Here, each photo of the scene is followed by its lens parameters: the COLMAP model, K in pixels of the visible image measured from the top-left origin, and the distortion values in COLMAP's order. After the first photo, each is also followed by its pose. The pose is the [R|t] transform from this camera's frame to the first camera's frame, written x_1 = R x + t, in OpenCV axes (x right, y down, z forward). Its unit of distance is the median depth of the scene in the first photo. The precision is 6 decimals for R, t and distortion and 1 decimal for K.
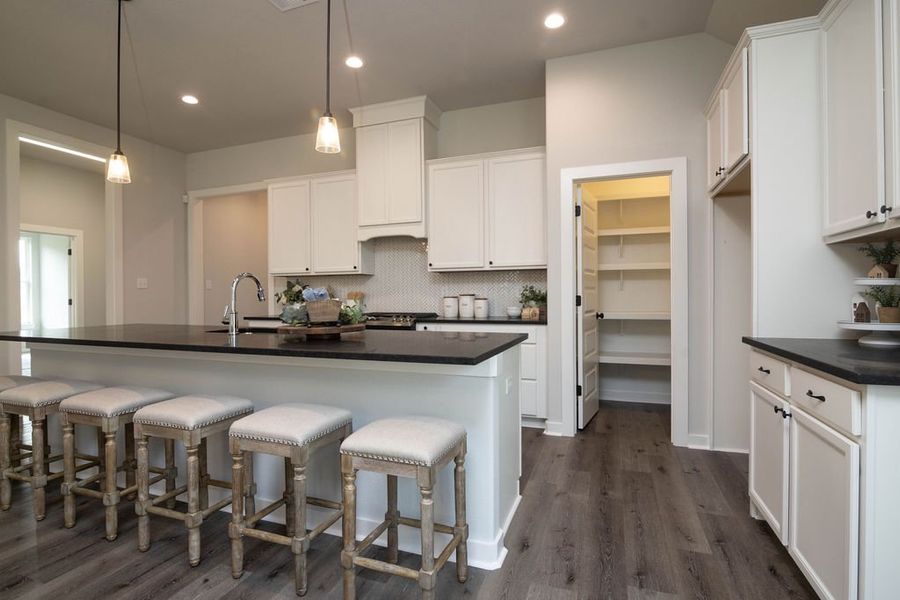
lens RADIAL K [[443.7, 0, 449.2], [0, 443.7, 297.6], [0, 0, 1]] dist [-0.020890, 0.002555]
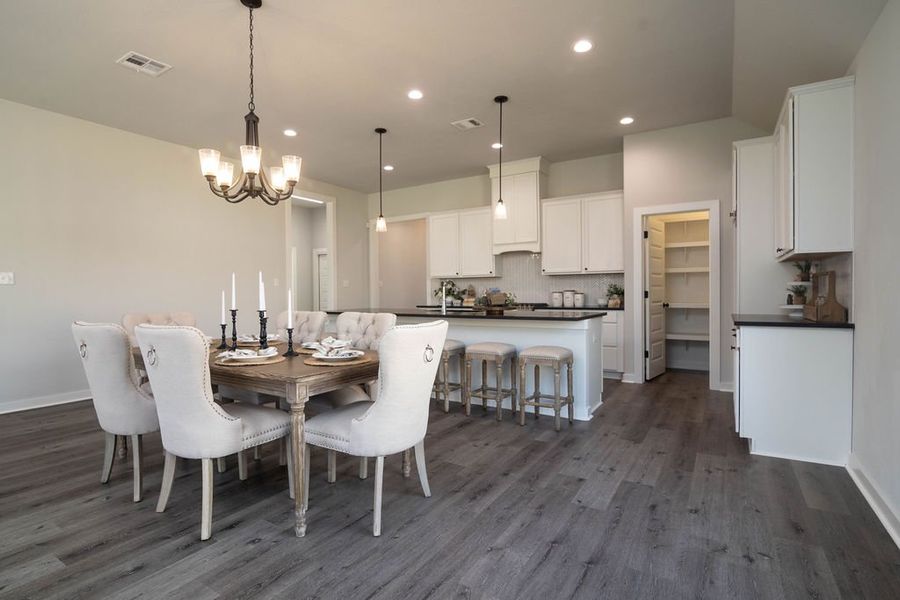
lens RADIAL K [[443.7, 0, 451.9], [0, 443.7, 299.3], [0, 0, 1]] dist [-0.020890, 0.002555]
pose [[0.979236, 0.001366, -0.202720, -0.044239], [0.001213, 0.999920, 0.012599, 0.003479], [0.202721, -0.012583, 0.979156, -0.533518]]
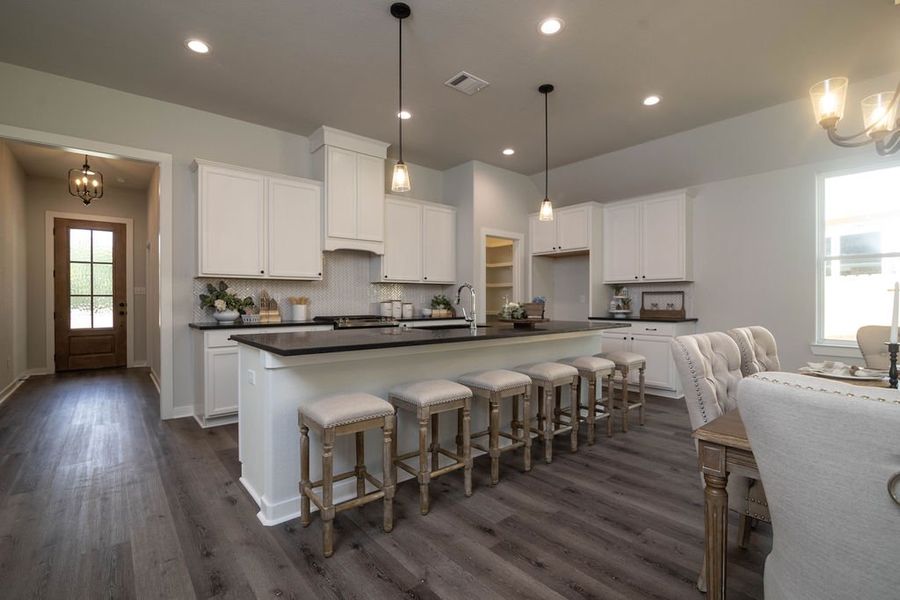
lens RADIAL K [[409.3, 0, 451.4], [0, 409.3, 301.5], [0, 0, 1]] dist [-0.021110, -0.000472]
pose [[0.499888, 0.003490, 0.866083, -1.006344], [0.003048, 0.999979, -0.005788, 0.004434], [-0.866085, 0.005533, 0.499866, 0.267992]]
